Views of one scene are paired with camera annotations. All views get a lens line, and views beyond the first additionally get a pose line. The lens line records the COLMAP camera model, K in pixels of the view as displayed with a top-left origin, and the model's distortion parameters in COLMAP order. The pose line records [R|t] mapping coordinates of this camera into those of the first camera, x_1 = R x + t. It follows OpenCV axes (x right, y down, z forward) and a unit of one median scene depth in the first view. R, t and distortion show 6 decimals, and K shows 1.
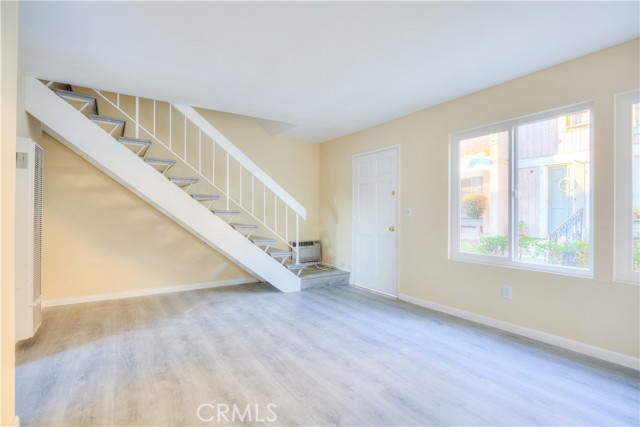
lens RADIAL K [[311.3, 0, 318.4], [0, 311.3, 212.9], [0, 0, 1]] dist [-0.022281, 0.008715]
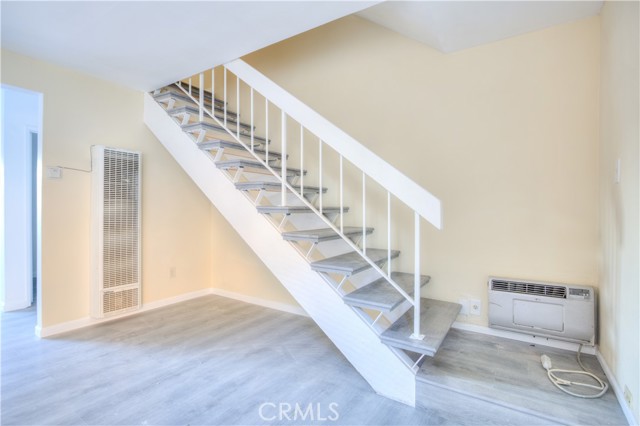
lens RADIAL K [[311.3, 0, 318.4], [0, 311.3, 212.4], [0, 0, 1]] dist [-0.022281, 0.008715]
pose [[0.396300, 0.006038, -0.918101, 0.374699], [-0.000648, 0.999980, 0.006297, 0.000594], [0.918121, -0.001901, 0.396295, 1.090876]]
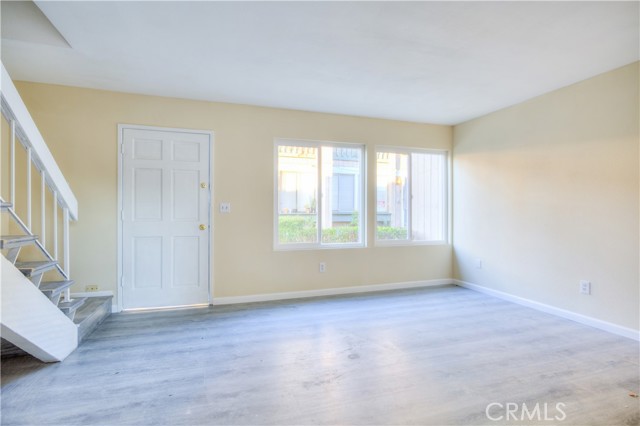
lens RADIAL K [[311.3, 0, 318.4], [0, 311.3, 212.4], [0, 0, 1]] dist [-0.022281, 0.008715]
pose [[0.261544, -0.006718, 0.965168, -0.715202], [-0.006317, 0.999942, 0.008671, 0.000978], [-0.965171, -0.008365, 0.261487, 0.652214]]
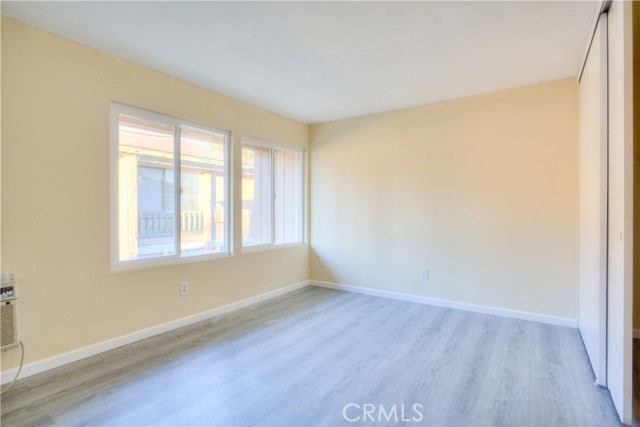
lens RADIAL K [[317.6, 0, 319.6], [0, 317.6, 211.2], [0, 0, 1]] dist [-0.016725, 0.000237]
pose [[-0.369954, -0.003455, 0.929044, -0.495403], [-0.005361, 0.999984, 0.001584, 0.002178], [-0.929035, -0.004395, -0.369967, 0.965279]]
